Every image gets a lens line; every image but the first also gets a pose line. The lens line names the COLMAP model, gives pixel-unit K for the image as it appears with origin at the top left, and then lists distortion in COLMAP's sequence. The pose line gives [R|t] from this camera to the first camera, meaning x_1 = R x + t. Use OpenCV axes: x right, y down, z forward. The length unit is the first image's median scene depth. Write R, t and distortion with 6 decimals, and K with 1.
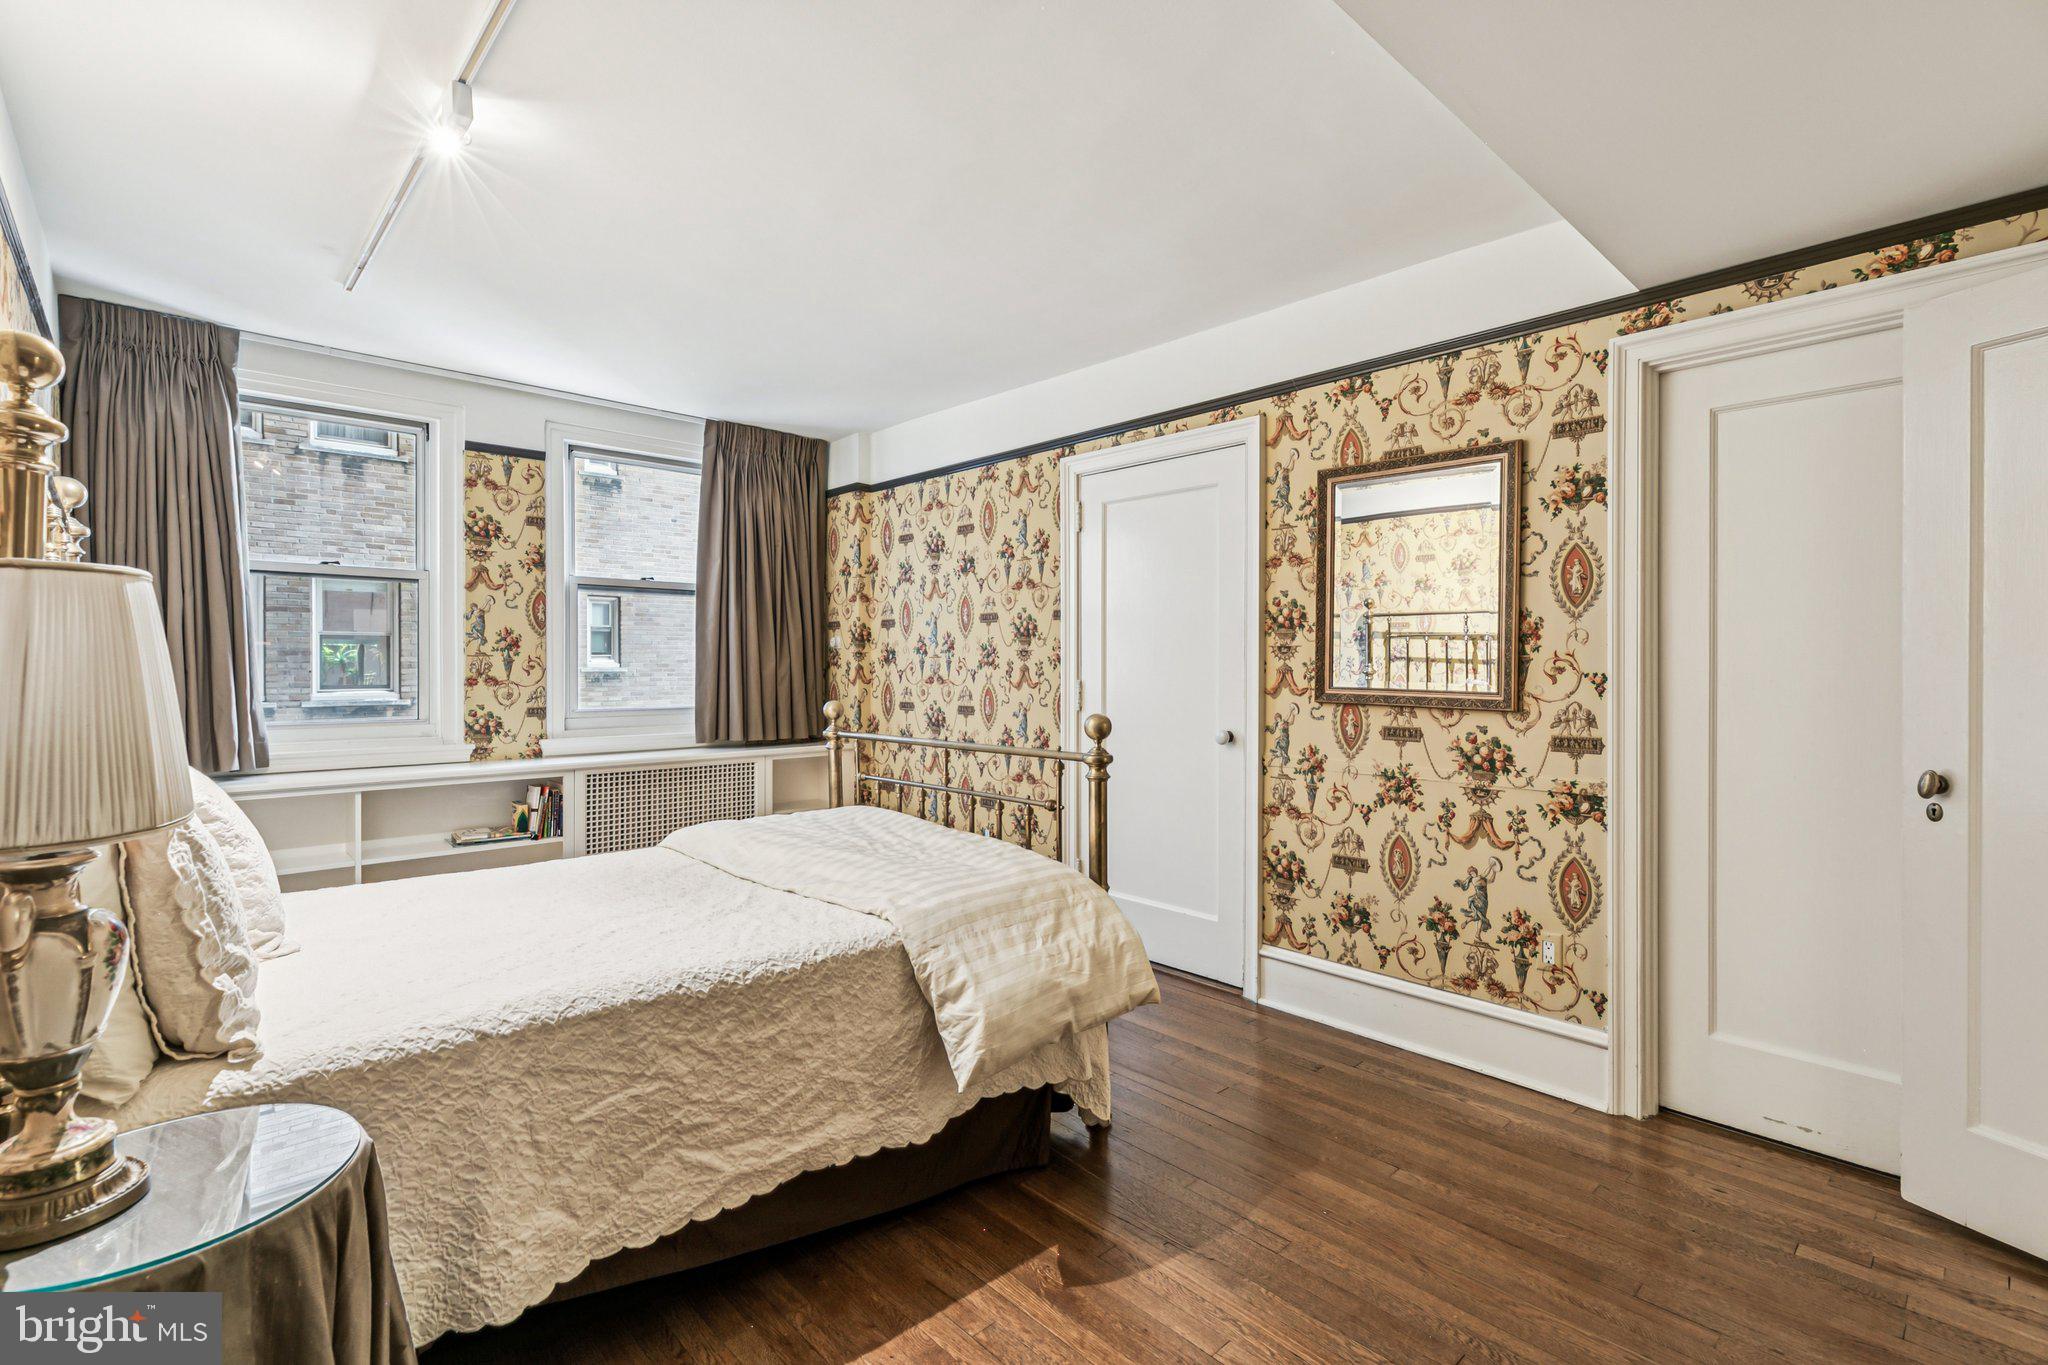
lens RADIAL K [[923.9, 0, 1021.3], [0, 923.9, 667.9], [0, 0, 1]] dist [0.003441, -0.000002]
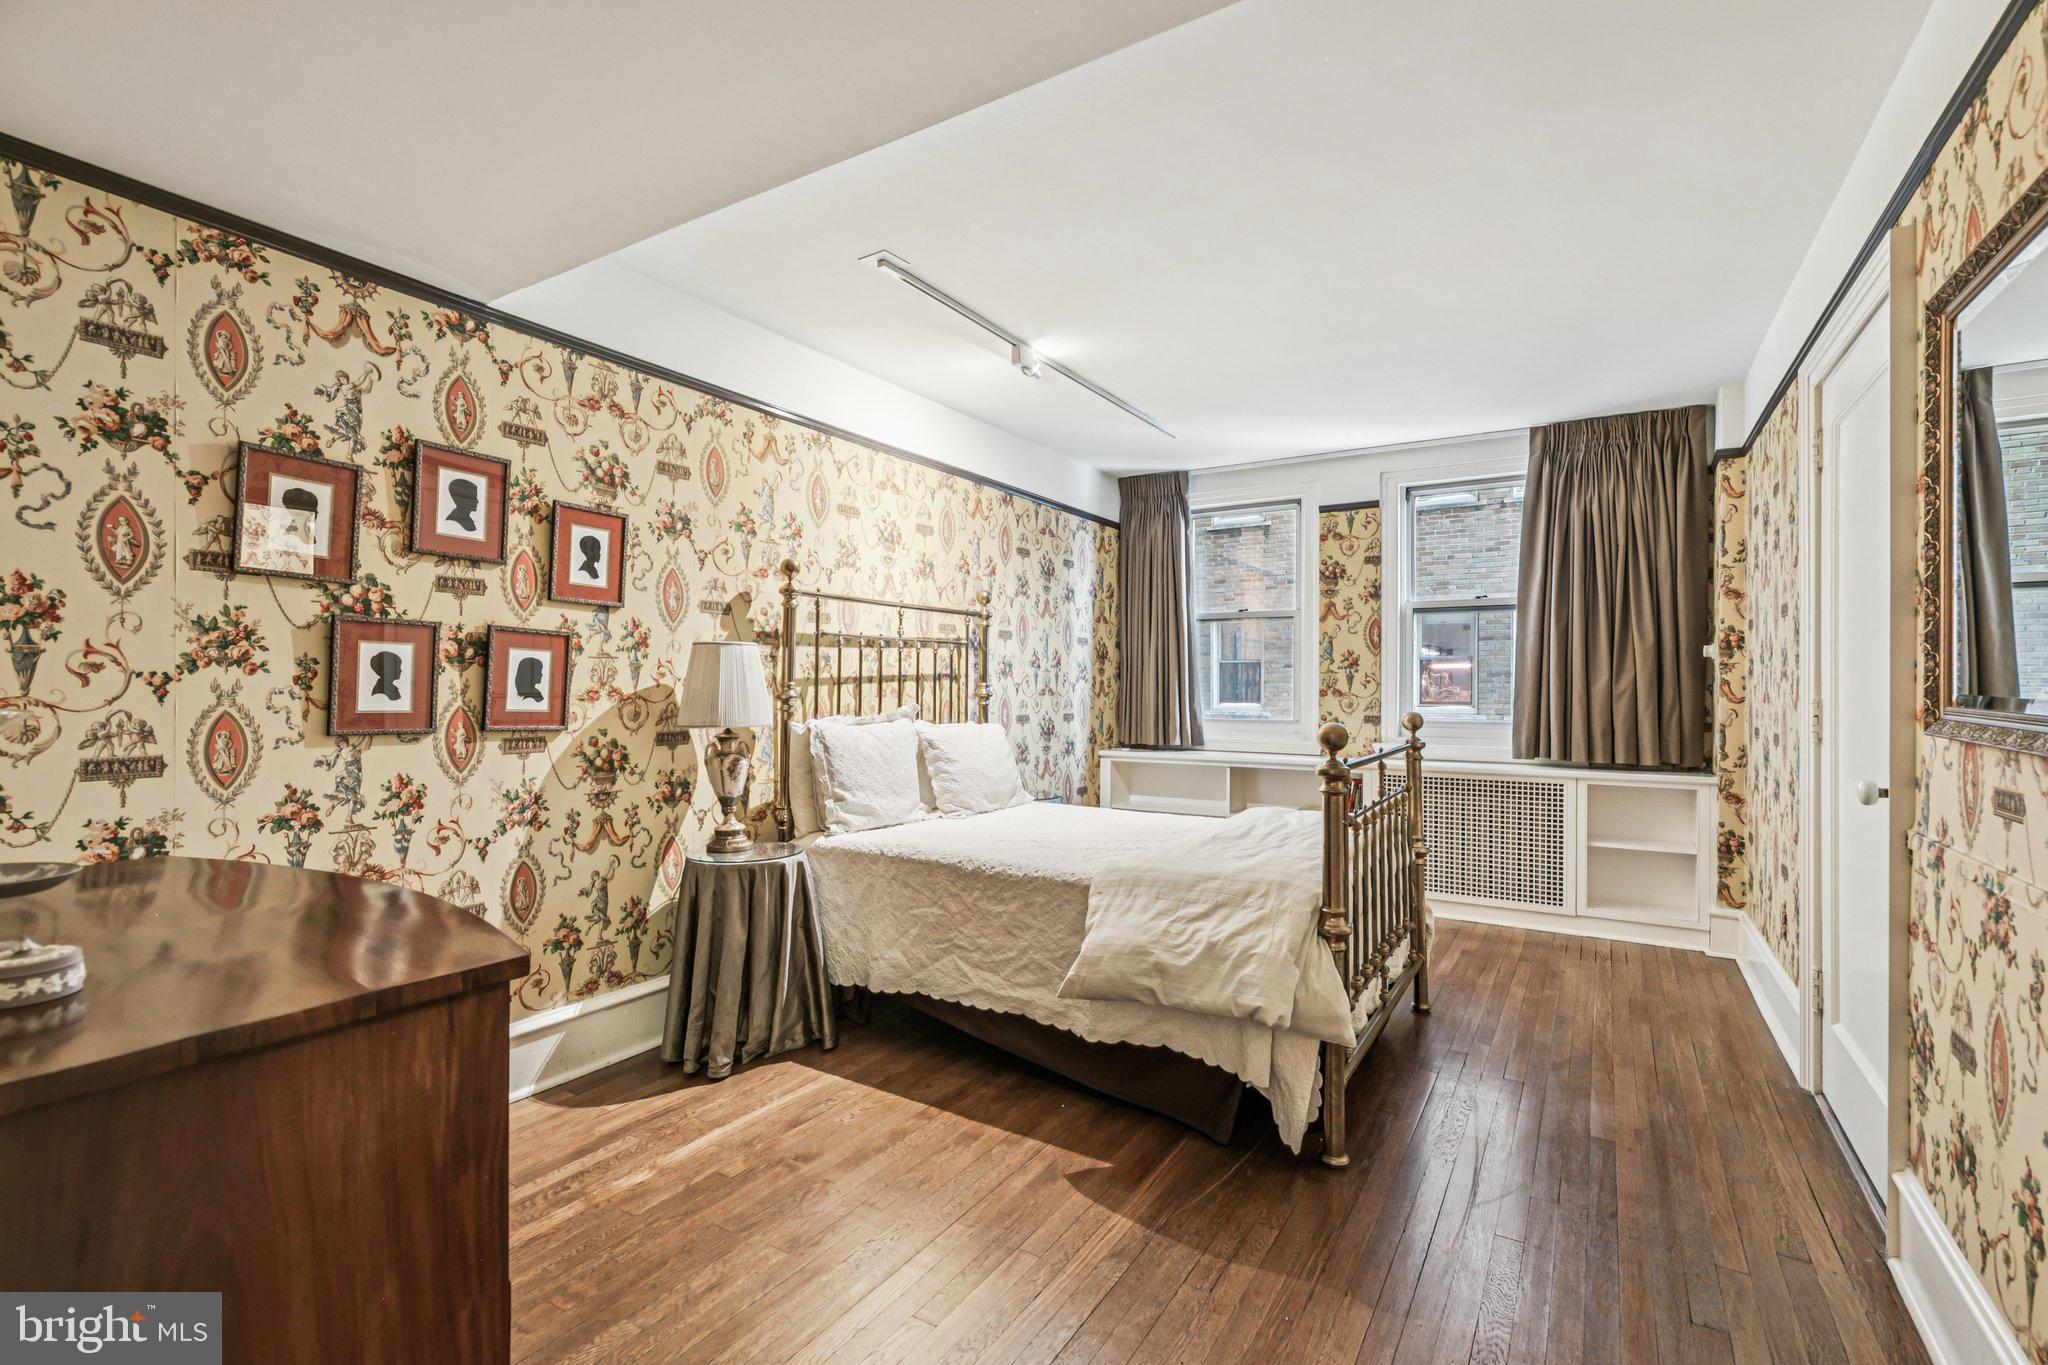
lens RADIAL K [[923.9, 0, 1037.7], [0, 923.9, 680.9], [0, 0, 1]] dist [0.003441, -0.000002]
pose [[0.276991, -0.004684, -0.960861, 0.517253], [-0.005771, 0.999962, -0.006538, 0.008445], [0.960855, 0.007356, 0.276954, 0.262810]]
